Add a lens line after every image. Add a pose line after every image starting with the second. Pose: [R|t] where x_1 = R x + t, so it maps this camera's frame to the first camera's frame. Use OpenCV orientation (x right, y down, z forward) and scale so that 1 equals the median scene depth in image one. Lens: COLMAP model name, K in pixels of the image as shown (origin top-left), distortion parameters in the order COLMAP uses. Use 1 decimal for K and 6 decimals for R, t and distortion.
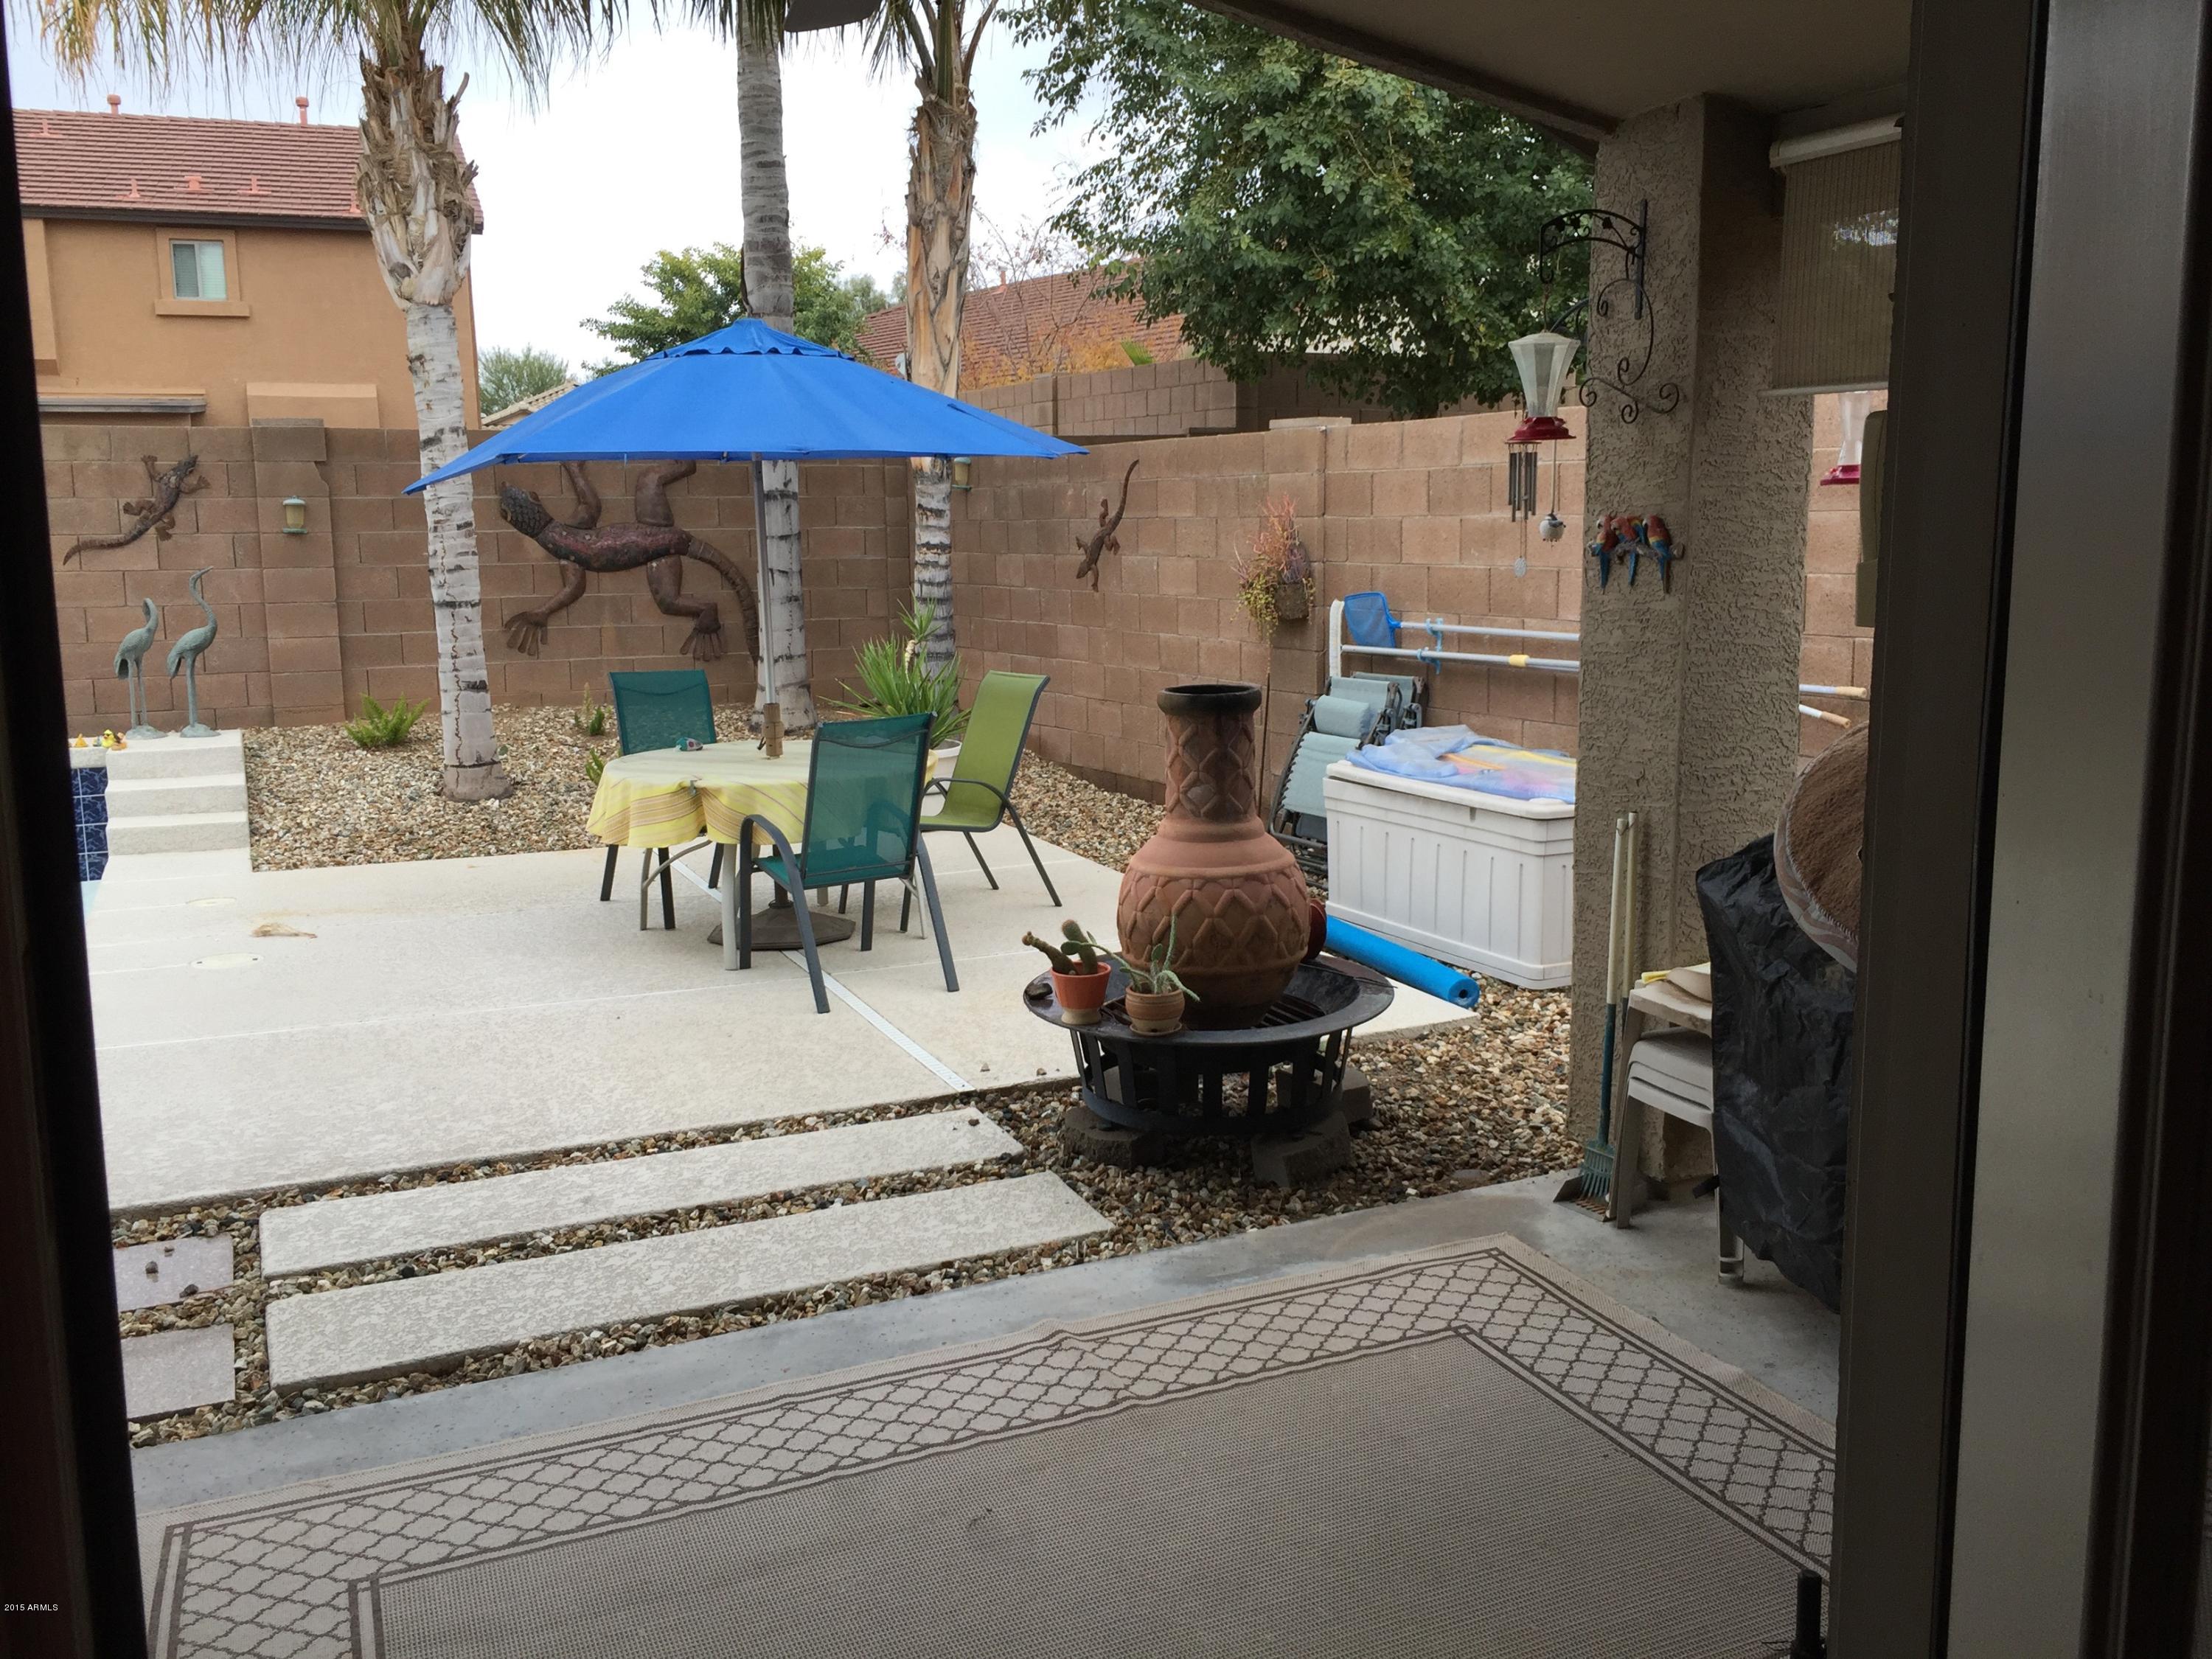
lens RADIAL K [[1867.9, 0, 1107.0], [0, 1867.9, 826.7], [0, 0, 1]] dist [0.006291, 0.001090]
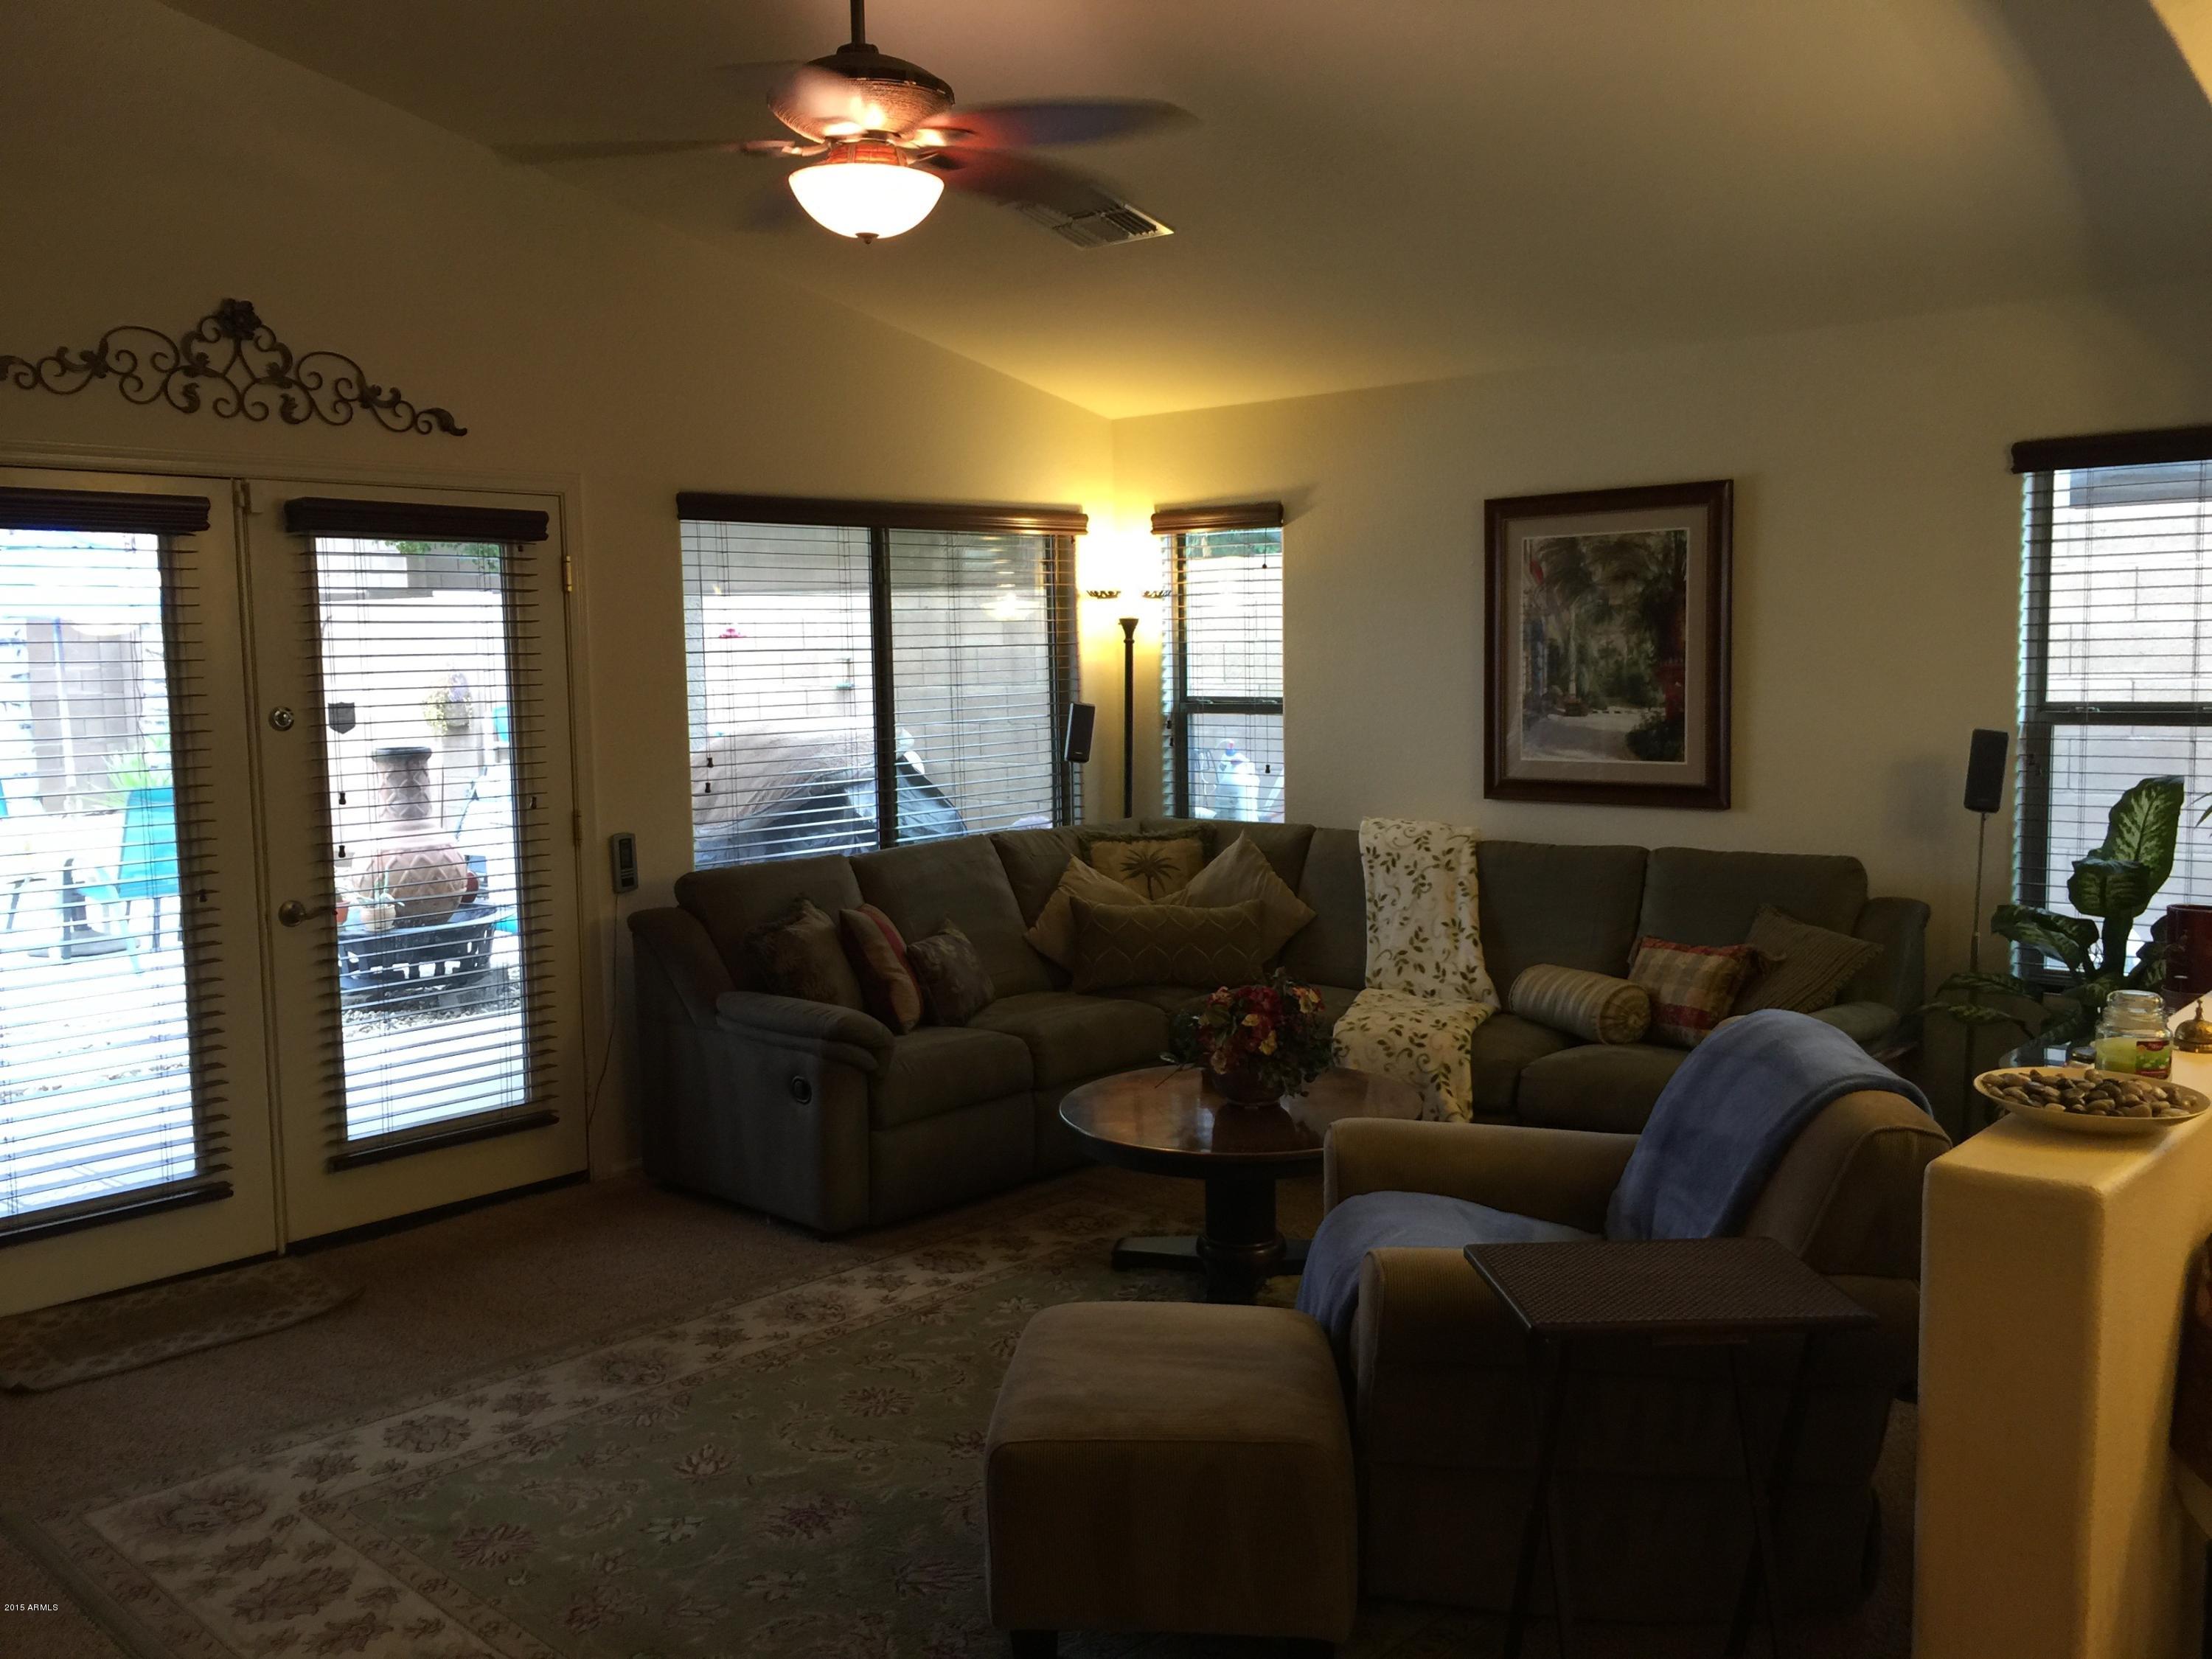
lens RADIAL K [[1867.9, 0, 1108.2], [0, 1867.9, 831.5], [0, 0, 1]] dist [0.006291, 0.001090]
pose [[0.913249, -0.047079, 0.404672, -0.055556], [0.078842, 0.994946, -0.062177, 0.171420], [-0.399700, 0.088688, 0.912346, -0.910578]]
